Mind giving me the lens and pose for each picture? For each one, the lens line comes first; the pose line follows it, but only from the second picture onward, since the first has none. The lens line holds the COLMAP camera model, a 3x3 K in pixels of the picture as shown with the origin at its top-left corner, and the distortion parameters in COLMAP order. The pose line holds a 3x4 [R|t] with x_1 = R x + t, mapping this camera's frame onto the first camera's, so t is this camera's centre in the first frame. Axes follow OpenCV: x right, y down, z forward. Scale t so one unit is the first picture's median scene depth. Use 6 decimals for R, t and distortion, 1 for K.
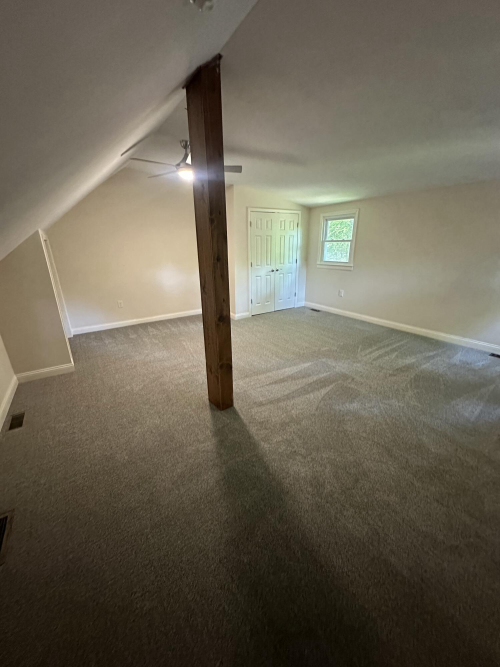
lens RADIAL K [[268.6, 0, 250.5], [0, 268.6, 326.6], [0, 0, 1]] dist [-0.000162, 0.000413]
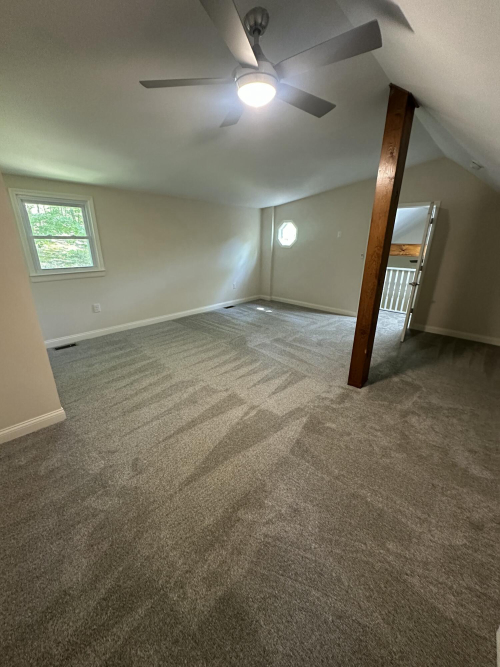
lens RADIAL K [[268.6, 0, 250.5], [0, 268.6, 326.6], [0, 0, 1]] dist [-0.000162, 0.000413]
pose [[-0.253035, -0.287484, 0.923757, -0.710168], [0.281708, 0.891560, 0.354629, -0.330931], [-0.925534, 0.349963, -0.144610, 1.083907]]
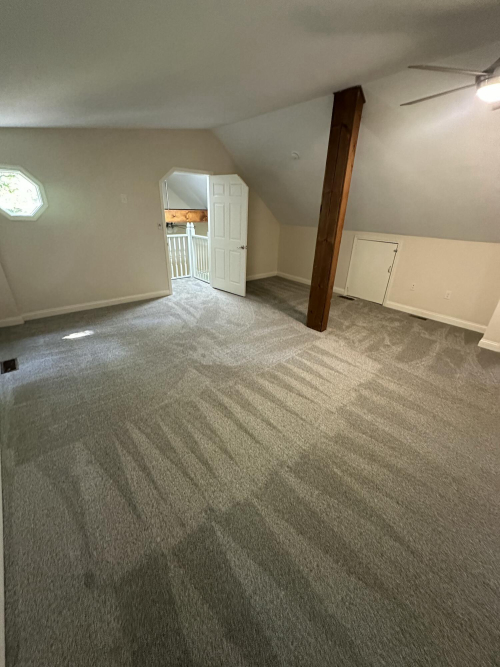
lens RADIAL K [[268.6, 0, 250.5], [0, 268.6, 326.6], [0, 0, 1]] dist [-0.000162, 0.000413]
pose [[-0.991433, 0.038202, -0.124901, 0.310932], [-0.055624, 0.741722, 0.668396, -0.501393], [0.118176, 0.669618, -0.733244, 1.472546]]
